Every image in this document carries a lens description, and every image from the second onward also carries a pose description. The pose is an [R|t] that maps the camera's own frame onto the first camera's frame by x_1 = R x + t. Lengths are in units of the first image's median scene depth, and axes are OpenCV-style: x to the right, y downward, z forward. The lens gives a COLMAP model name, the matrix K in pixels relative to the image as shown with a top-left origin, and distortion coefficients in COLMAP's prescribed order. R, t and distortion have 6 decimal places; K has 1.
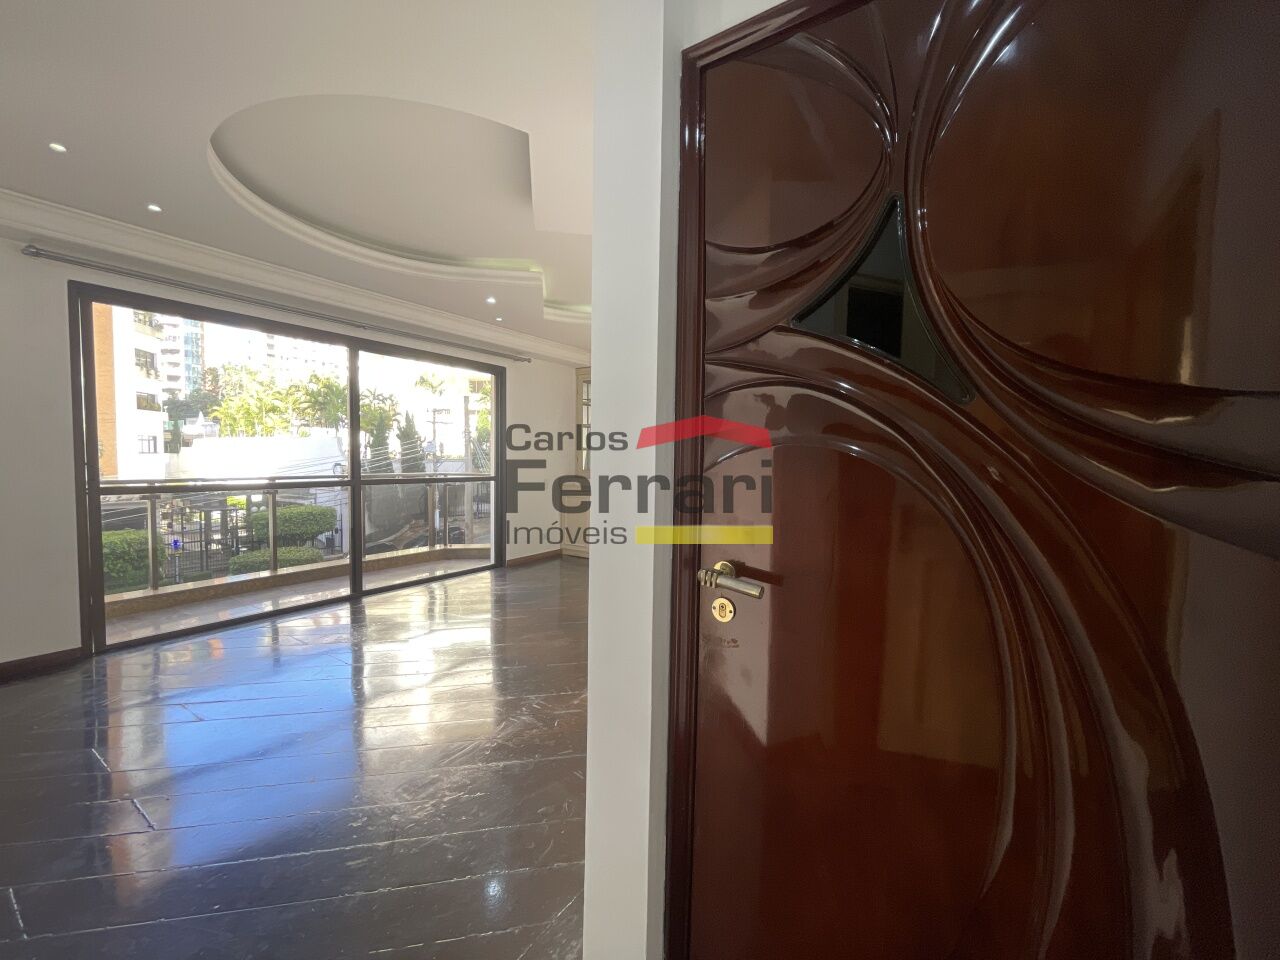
lens RADIAL K [[517.7, 0, 640.0], [0, 517.7, 480.0], [0, 0, 1]] dist [0.000881, 0.000213]
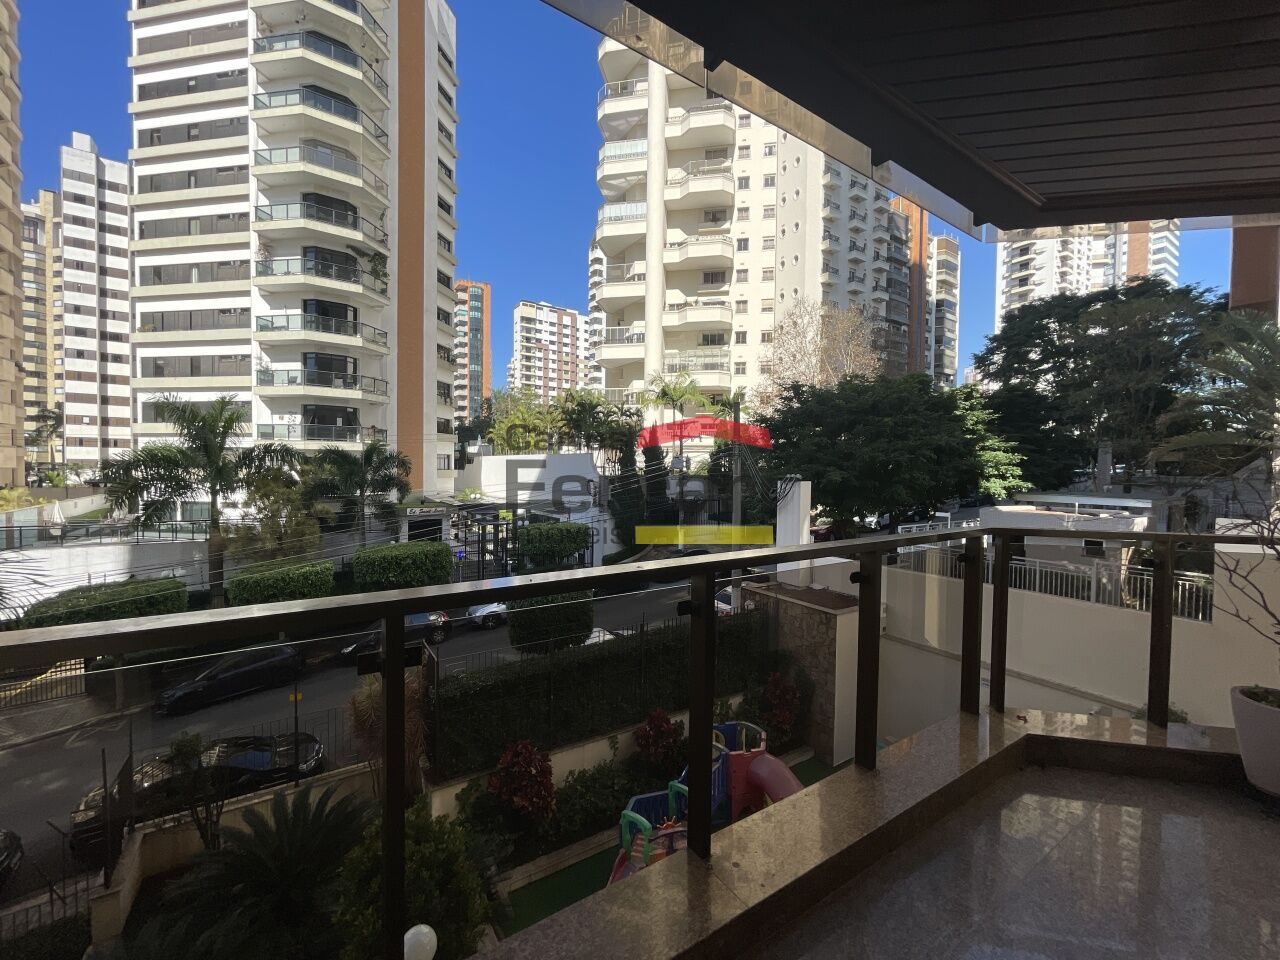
lens RADIAL K [[517.7, 0, 640.0], [0, 517.7, 480.0], [0, 0, 1]] dist [0.000881, 0.000213]
pose [[0.921727, 0.006345, -0.387787, -0.097014], [-0.017584, 0.999522, -0.025443, -0.007332], [0.387440, 0.030270, 0.921398, 0.106515]]
